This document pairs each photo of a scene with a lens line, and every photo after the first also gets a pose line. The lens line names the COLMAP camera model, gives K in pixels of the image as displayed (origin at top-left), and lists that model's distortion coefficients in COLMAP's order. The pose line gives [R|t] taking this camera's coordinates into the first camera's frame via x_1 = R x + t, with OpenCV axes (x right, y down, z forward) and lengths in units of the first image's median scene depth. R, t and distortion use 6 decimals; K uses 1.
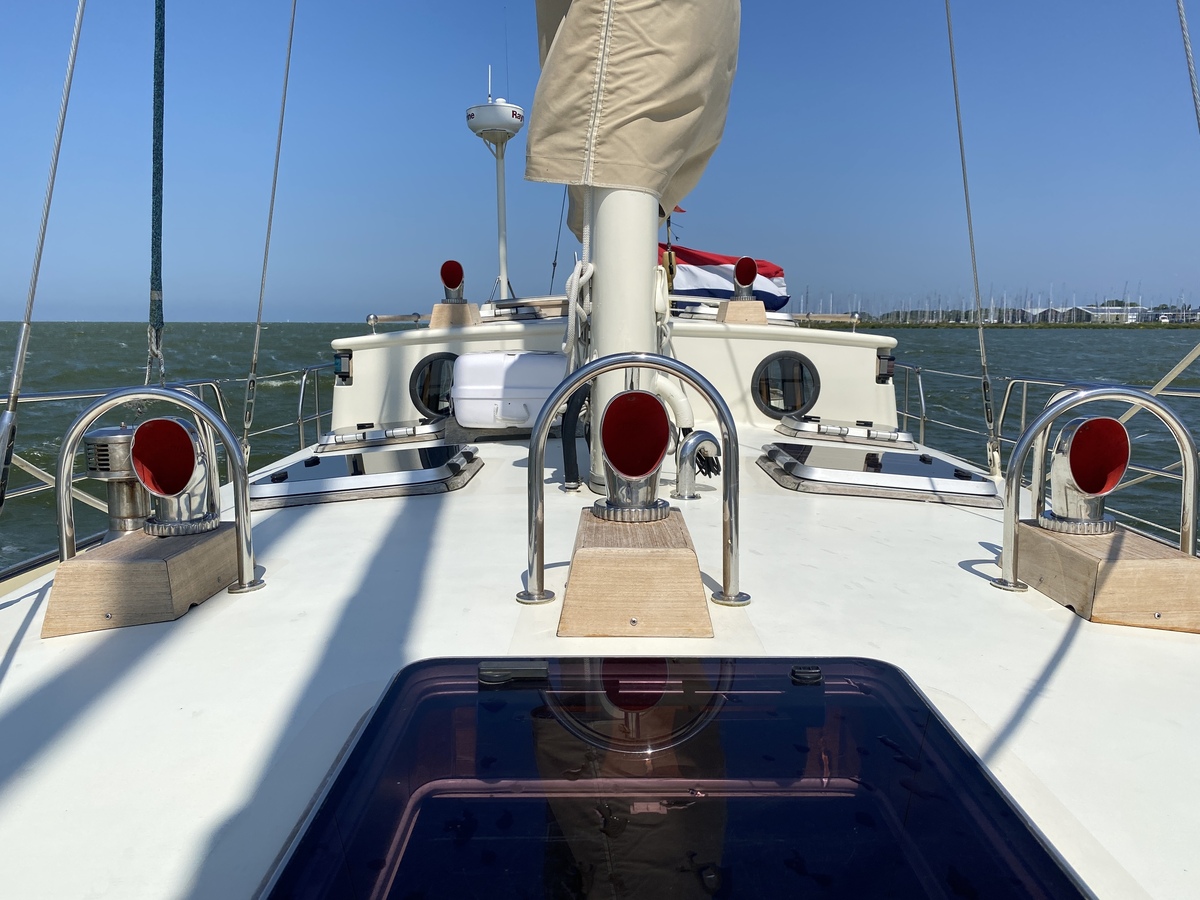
lens RADIAL K [[857.1, 0, 600.0], [0, 857.1, 450.0], [0, 0, 1]] dist [0.004062, -0.032925]
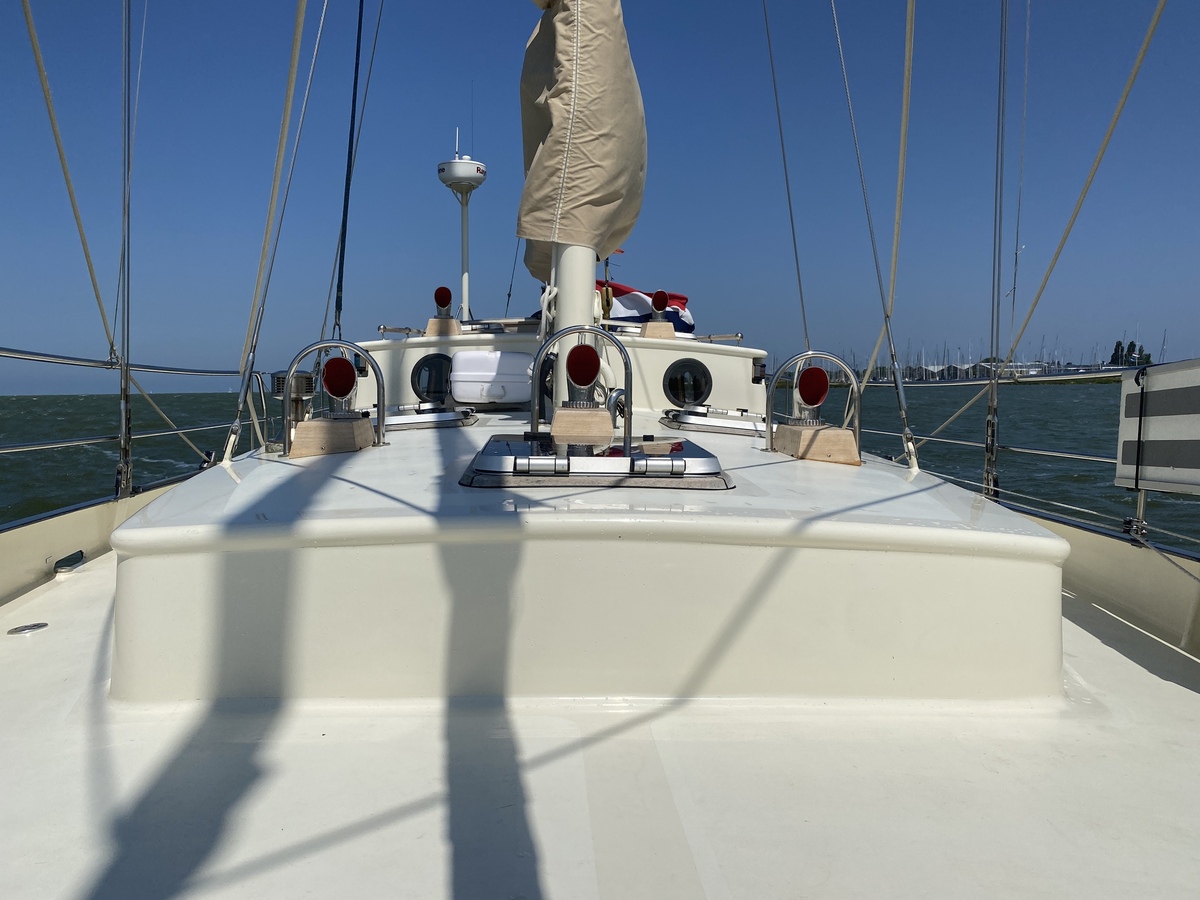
lens RADIAL K [[918.6, 0, 600.0], [0, 918.6, 450.0], [0, 0, 1]] dist [-0.003231, -0.000431]
pose [[0.997267, 0.016025, 0.072126, -0.047972], [-0.011985, 0.998353, -0.056109, 0.197063], [-0.072906, 0.055092, 0.995816, -0.768828]]
